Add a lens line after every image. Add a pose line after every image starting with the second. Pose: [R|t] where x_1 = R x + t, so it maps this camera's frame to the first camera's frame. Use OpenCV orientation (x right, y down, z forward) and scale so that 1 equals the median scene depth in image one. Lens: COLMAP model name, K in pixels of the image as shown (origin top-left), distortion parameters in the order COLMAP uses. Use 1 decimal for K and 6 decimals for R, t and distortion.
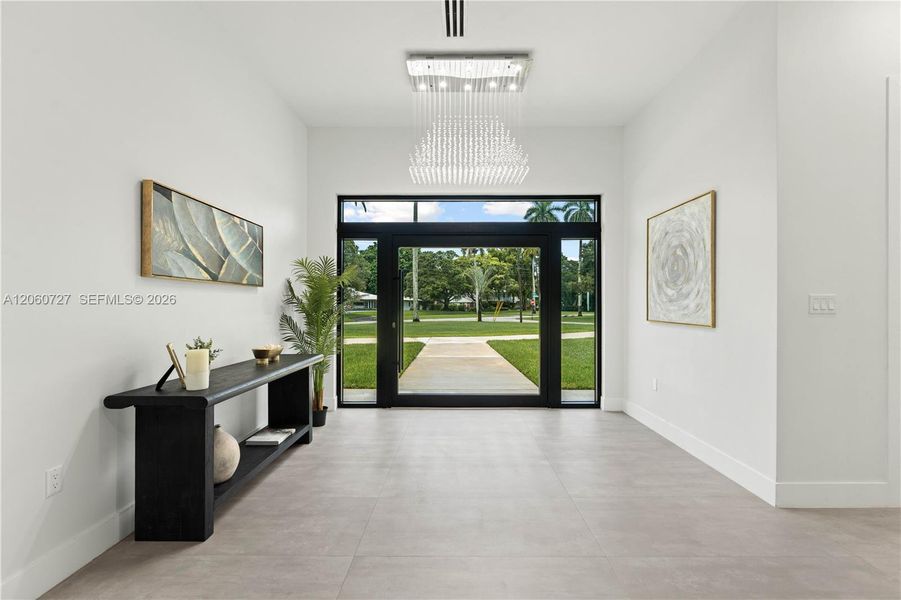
lens RADIAL K [[396.9, 0, 453.2], [0, 396.9, 304.4], [0, 0, 1]] dist [-0.001986, -0.000356]
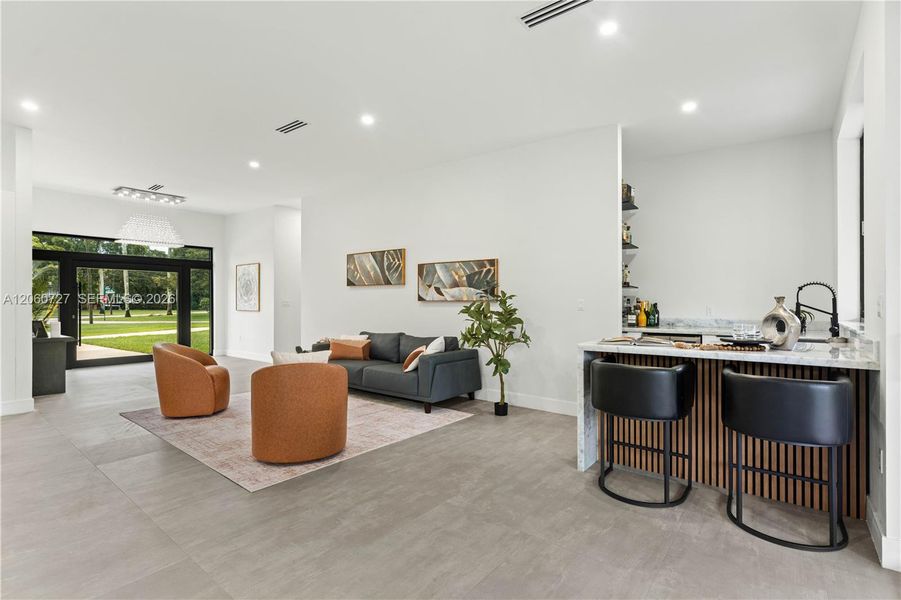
lens RADIAL K [[423.9, 0, 449.7], [0, 423.9, 302.6], [0, 0, 1]] dist [0.002246, 0.000275]
pose [[0.619046, -0.002394, 0.785351, -0.556061], [0.000837, 0.999997, 0.002388, -0.006974], [-0.785354, -0.000821, 0.619046, -1.231661]]
